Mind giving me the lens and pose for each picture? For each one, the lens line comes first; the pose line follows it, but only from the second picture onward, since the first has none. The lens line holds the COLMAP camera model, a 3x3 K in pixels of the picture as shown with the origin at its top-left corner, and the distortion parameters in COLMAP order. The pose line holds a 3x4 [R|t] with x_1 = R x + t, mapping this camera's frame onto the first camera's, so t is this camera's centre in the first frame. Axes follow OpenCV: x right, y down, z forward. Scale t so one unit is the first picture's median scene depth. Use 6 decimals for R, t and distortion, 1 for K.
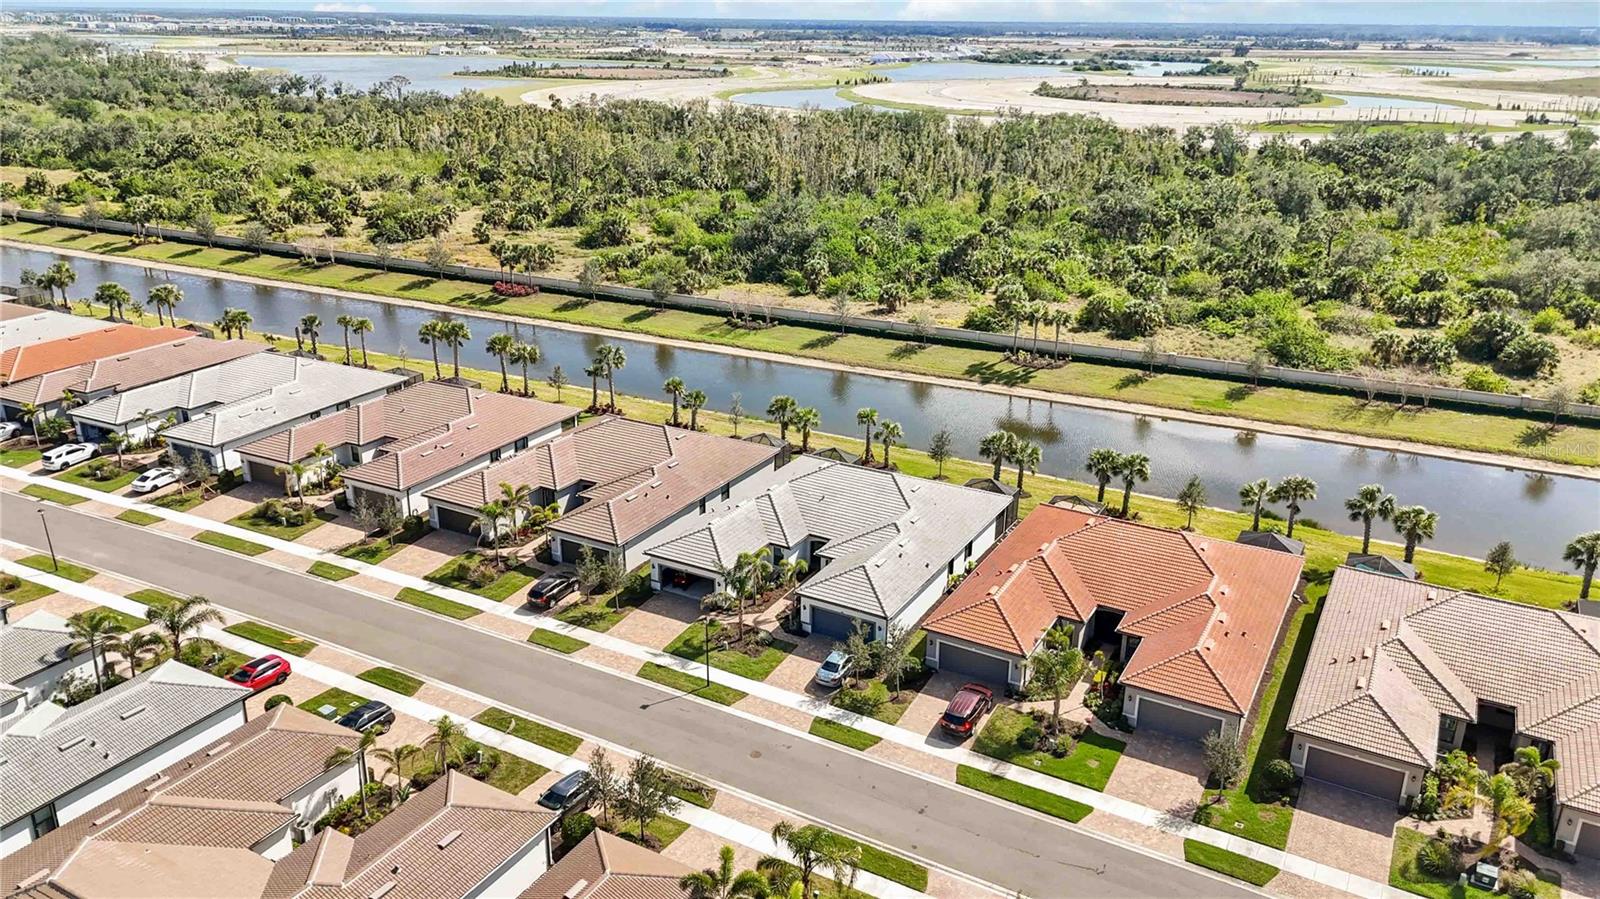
lens RADIAL K [[1192.5, 0, 800.0], [0, 1192.5, 449.5], [0, 0, 1]] dist [0.064779, -0.053812]
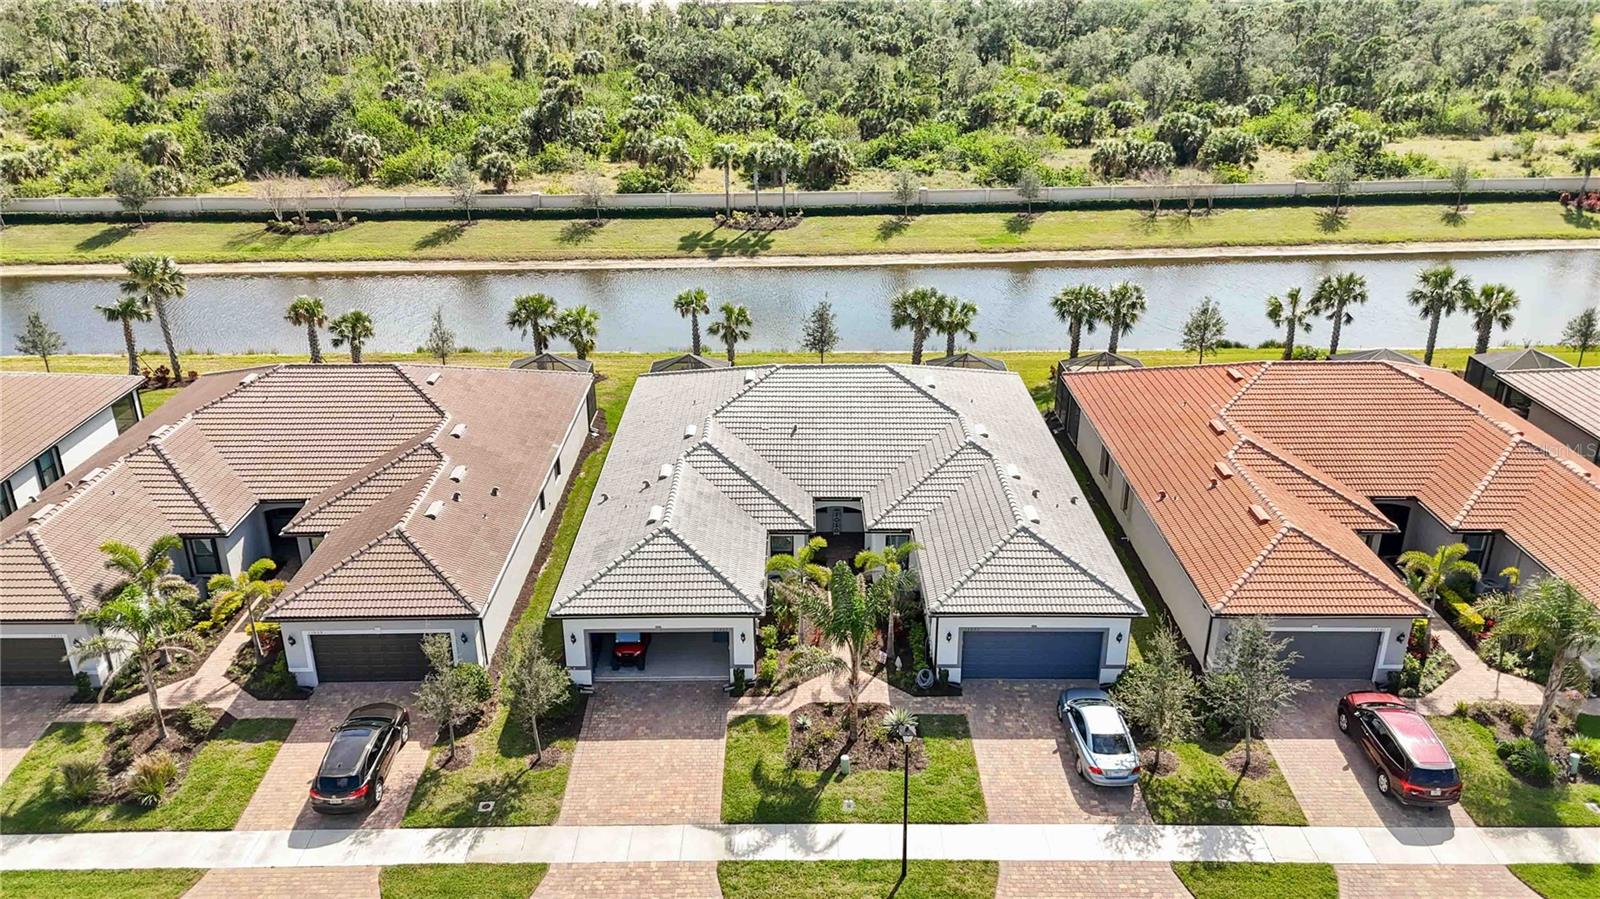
lens RADIAL K [[1192.5, 0, 800.0], [0, 1192.5, 449.5], [0, 0, 1]] dist [0.064779, -0.053812]
pose [[0.868989, -0.202609, 0.451451, -0.222713], [0.179711, 0.979260, 0.093563, -0.000817], [-0.461045, -0.000175, 0.887377, 0.510222]]
